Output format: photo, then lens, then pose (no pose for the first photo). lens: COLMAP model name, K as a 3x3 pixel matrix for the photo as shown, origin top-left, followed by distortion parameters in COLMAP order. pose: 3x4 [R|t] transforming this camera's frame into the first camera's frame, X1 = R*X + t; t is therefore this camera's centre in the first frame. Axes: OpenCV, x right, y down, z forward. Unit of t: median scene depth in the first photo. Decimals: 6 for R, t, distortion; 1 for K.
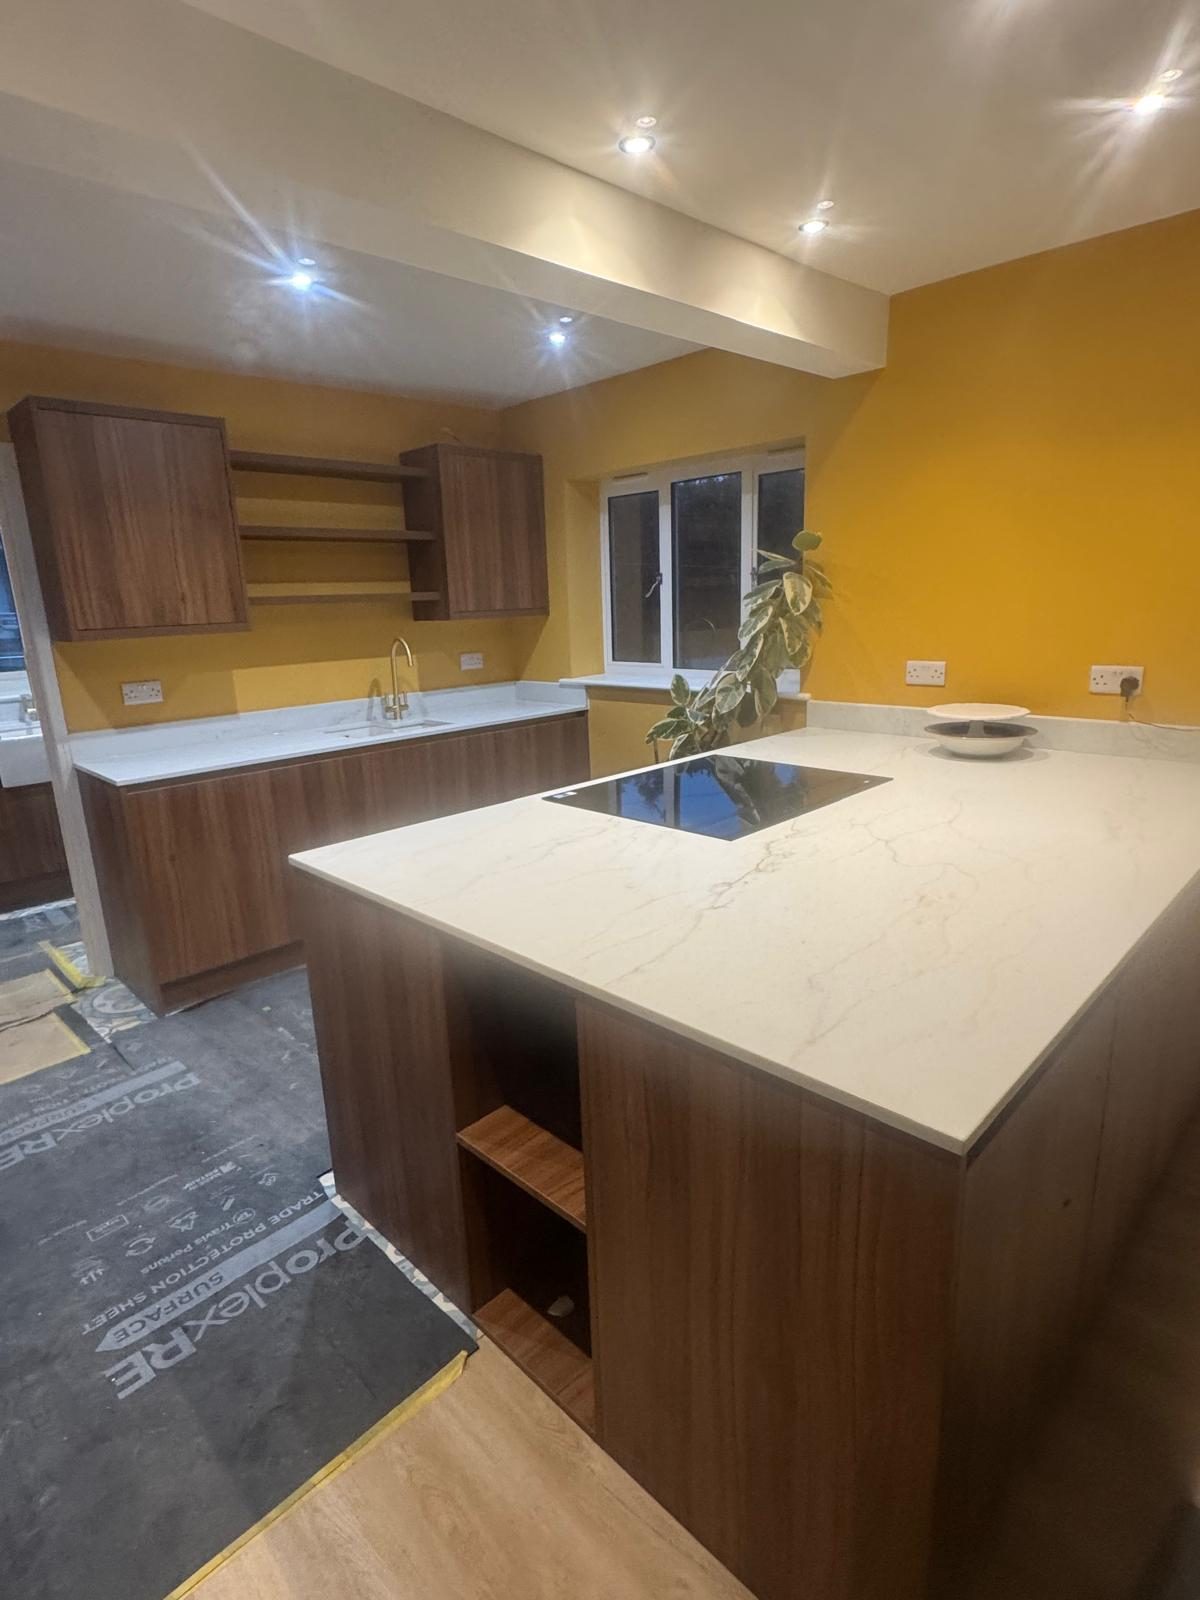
lens RADIAL K [[833.2, 0, 592.8], [0, 833.2, 805.1], [0, 0, 1]] dist [-0.000178, 0.000381]
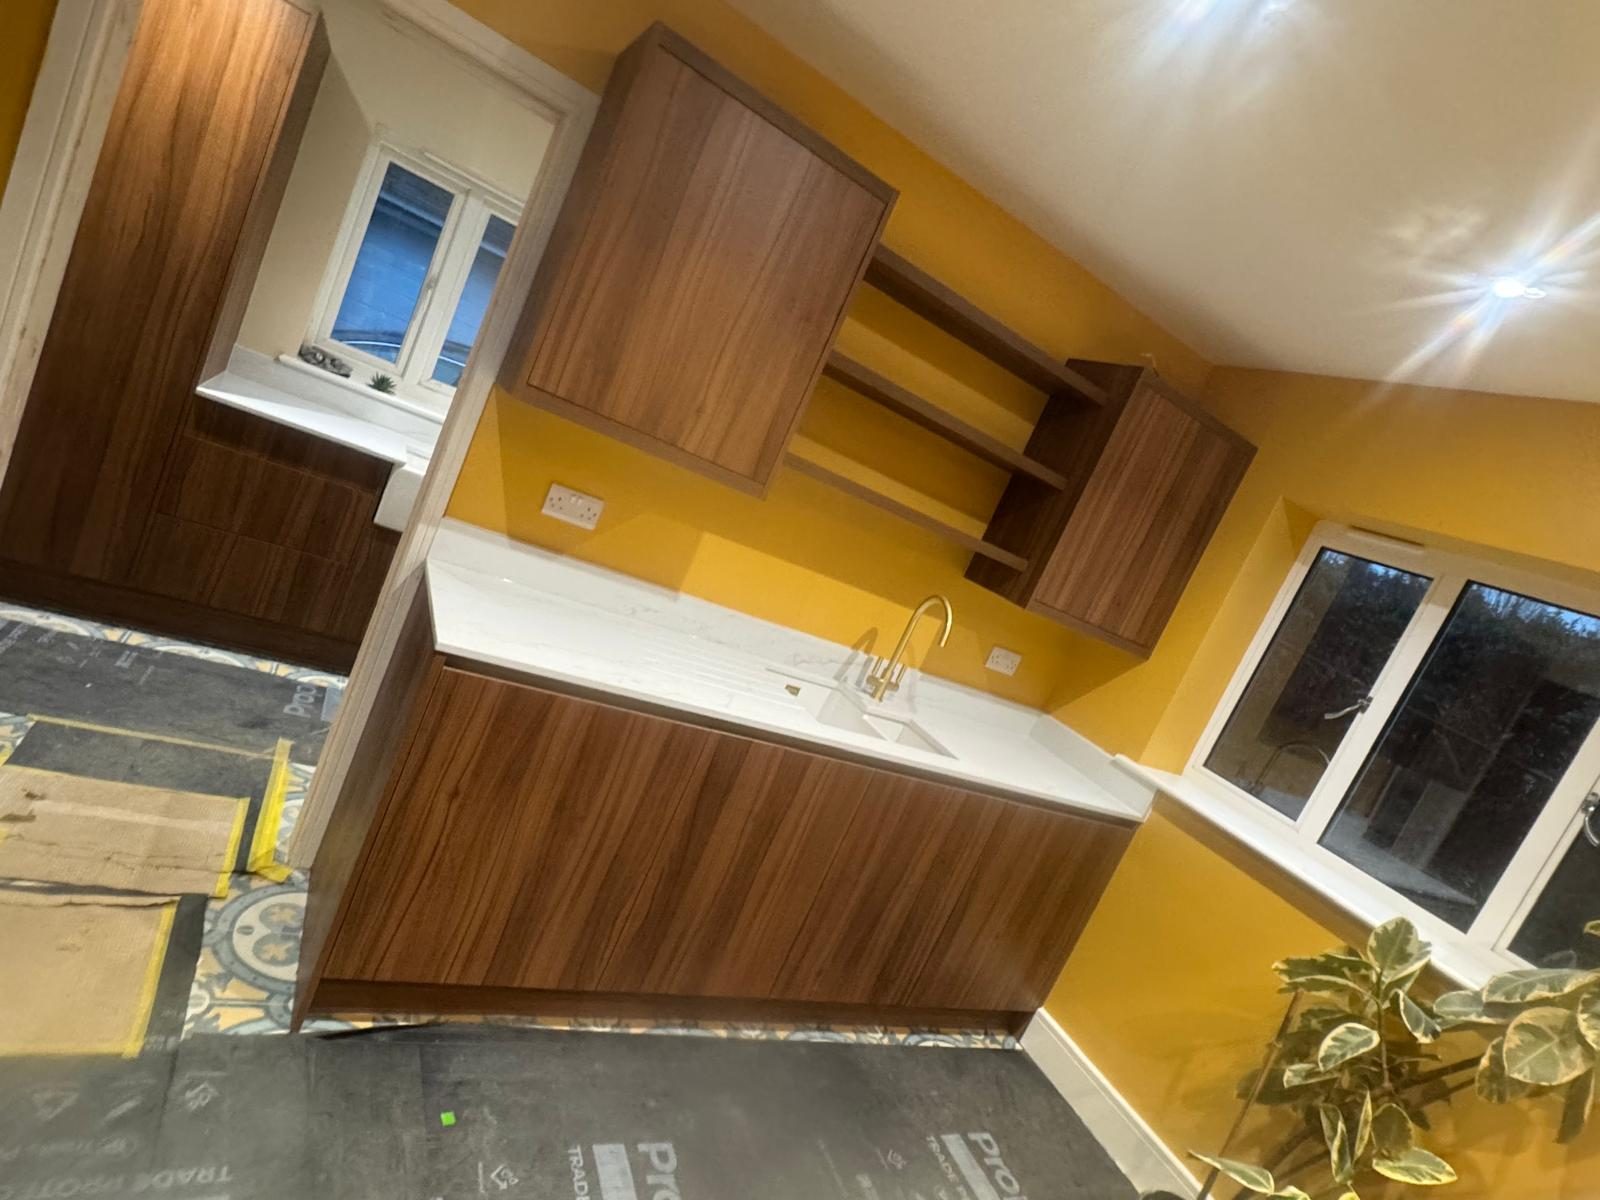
lens RADIAL K [[833.2, 0, 805.4], [0, 833.2, 597.3], [0, 0, 1]] dist [-0.000178, 0.000381]
pose [[0.859429, 0.461835, -0.219296, -0.178447], [-0.489213, 0.867471, -0.090357, -0.087687], [0.148503, 0.184938, 0.971465, 0.347149]]
